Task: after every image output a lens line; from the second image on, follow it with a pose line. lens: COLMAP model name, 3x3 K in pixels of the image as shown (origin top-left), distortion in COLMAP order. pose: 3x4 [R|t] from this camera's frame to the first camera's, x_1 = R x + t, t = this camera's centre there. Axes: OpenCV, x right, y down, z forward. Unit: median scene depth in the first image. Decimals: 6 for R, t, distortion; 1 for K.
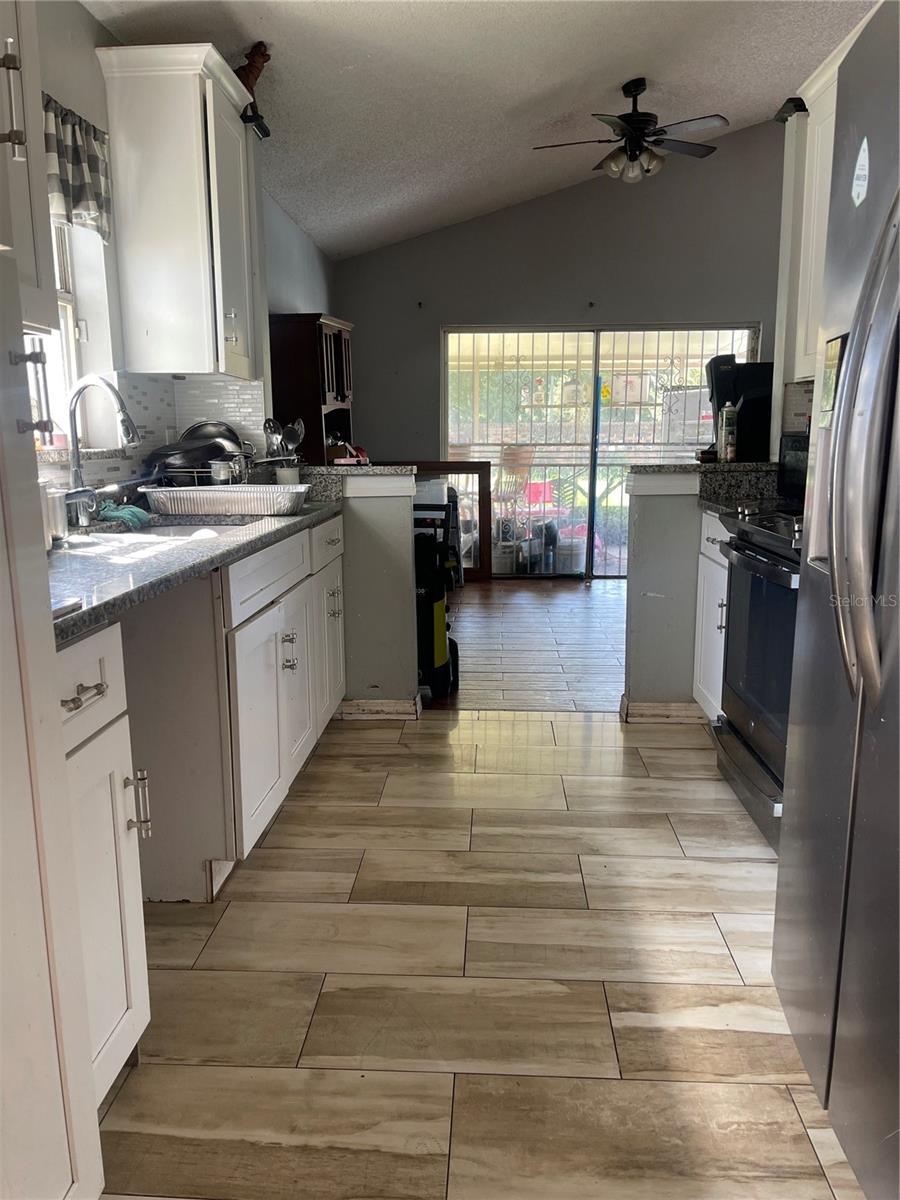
lens RADIAL K [[897.1, 0, 452.1], [0, 897.1, 609.6], [0, 0, 1]] dist [0.010782, -0.000530]
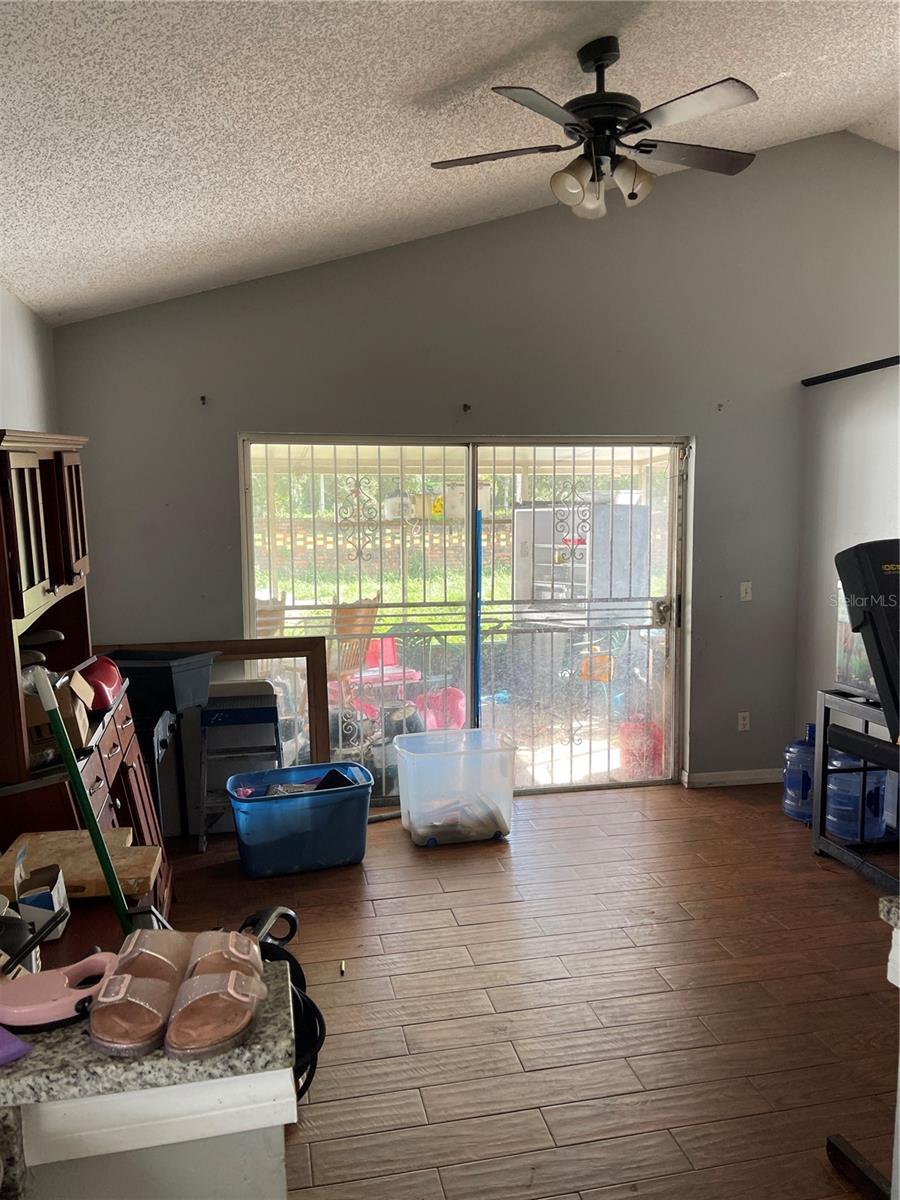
lens RADIAL K [[895.7, 0, 454.8], [0, 895.7, 590.5], [0, 0, 1]] dist [0.061866, 0.004264]
pose [[0.965858, -0.028355, 0.257514, -0.040696], [0.054524, 0.993978, -0.095052, -0.169575], [-0.253268, 0.105848, 0.961588, 0.446212]]
